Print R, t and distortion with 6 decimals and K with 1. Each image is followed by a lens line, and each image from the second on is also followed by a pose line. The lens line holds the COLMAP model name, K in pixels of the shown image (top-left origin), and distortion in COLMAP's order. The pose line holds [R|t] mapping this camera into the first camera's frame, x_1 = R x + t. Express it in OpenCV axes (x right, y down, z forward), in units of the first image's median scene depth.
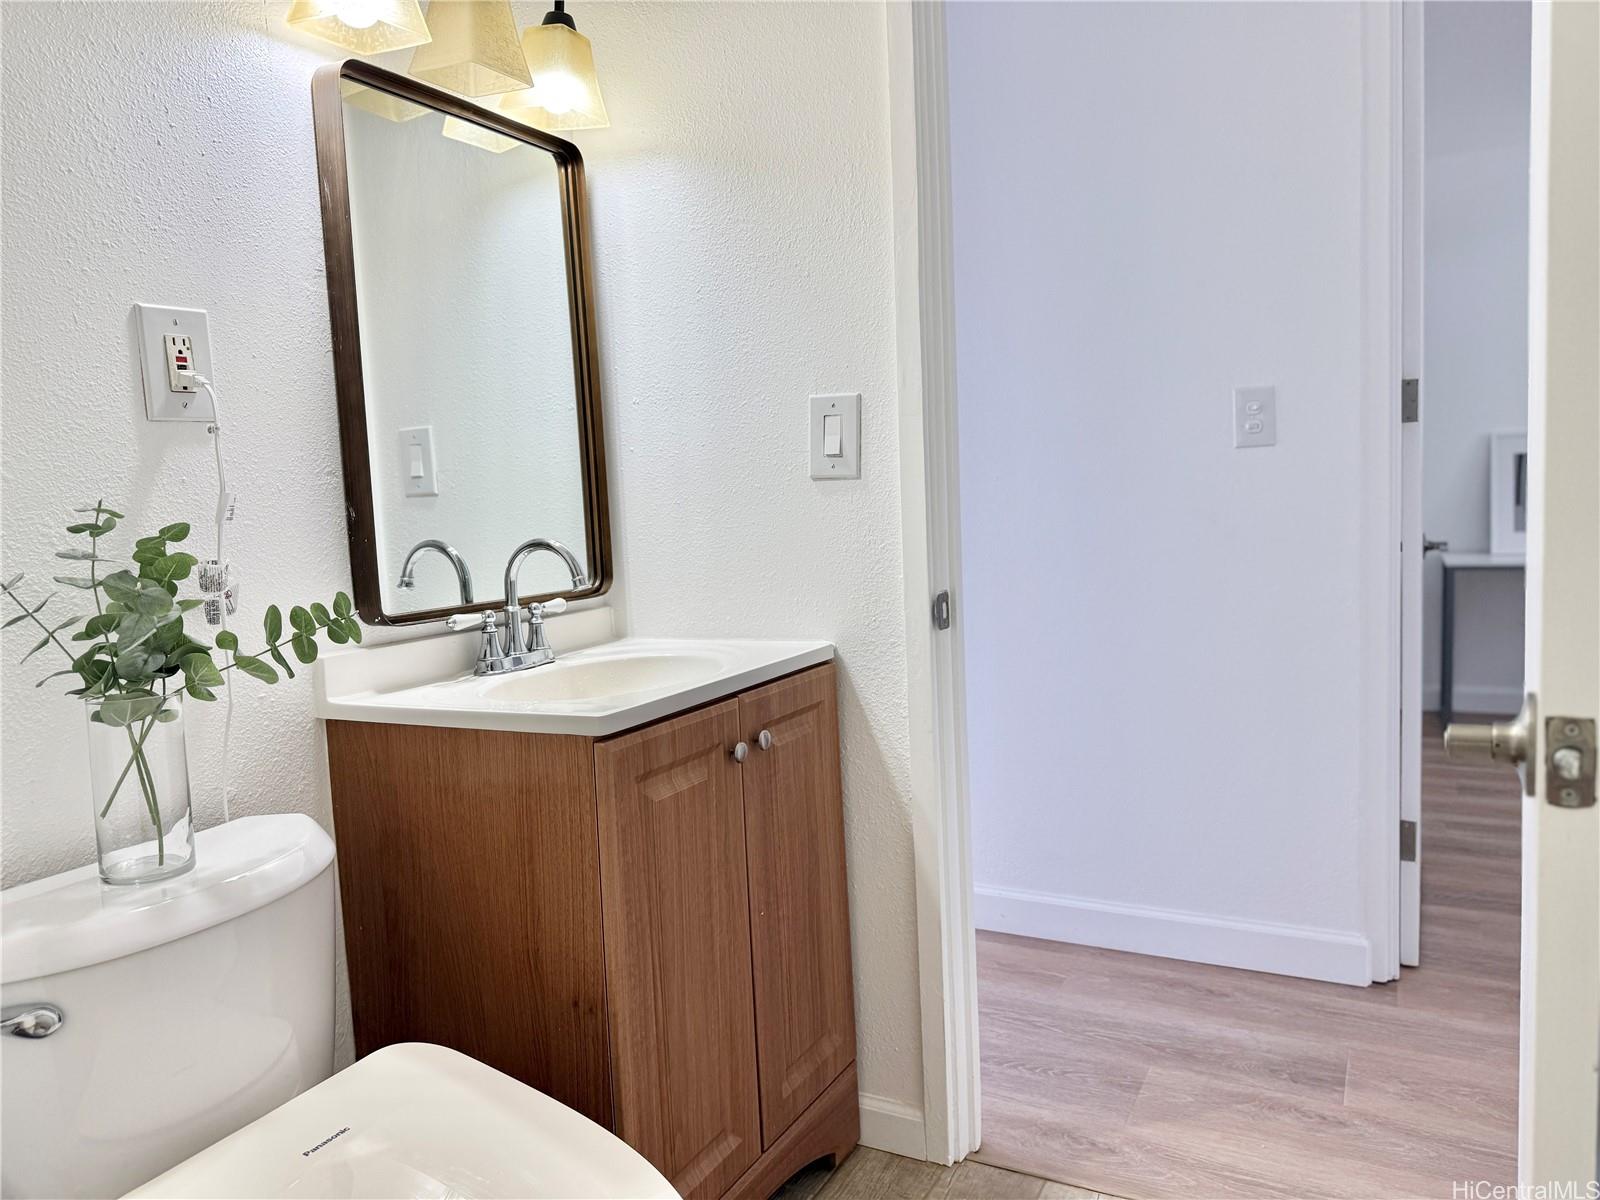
lens RADIAL K [[1118.2, 0, 797.0], [0, 1118.2, 587.9], [0, 0, 1]] dist [0.126199, -0.238222]
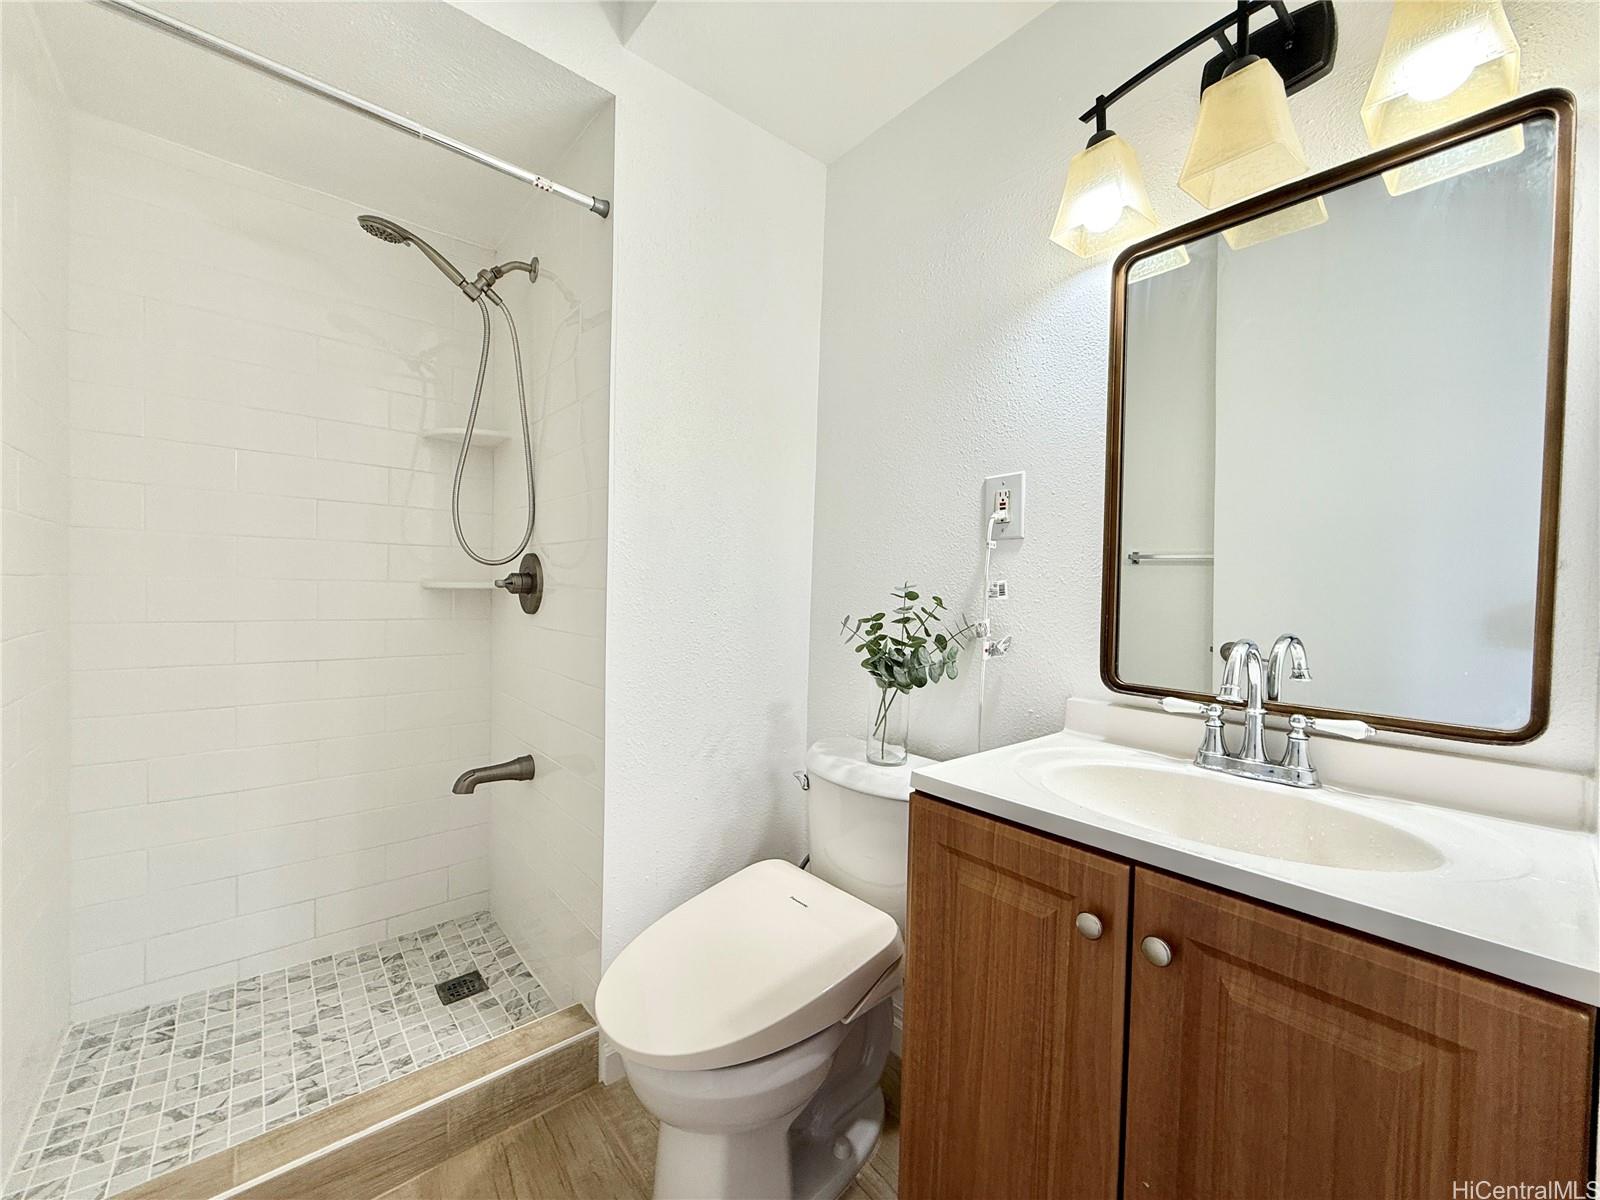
lens RADIAL K [[639.3, 0, 800.0], [0, 639.3, 600.0], [0, 0, 1]] dist [0.000409, -0.000031]
pose [[-0.373408, 0.054705, -0.926053, 0.455246], [-0.079176, 0.992738, 0.090569, -0.111353], [0.924282, 0.107140, -0.366365, 1.011163]]
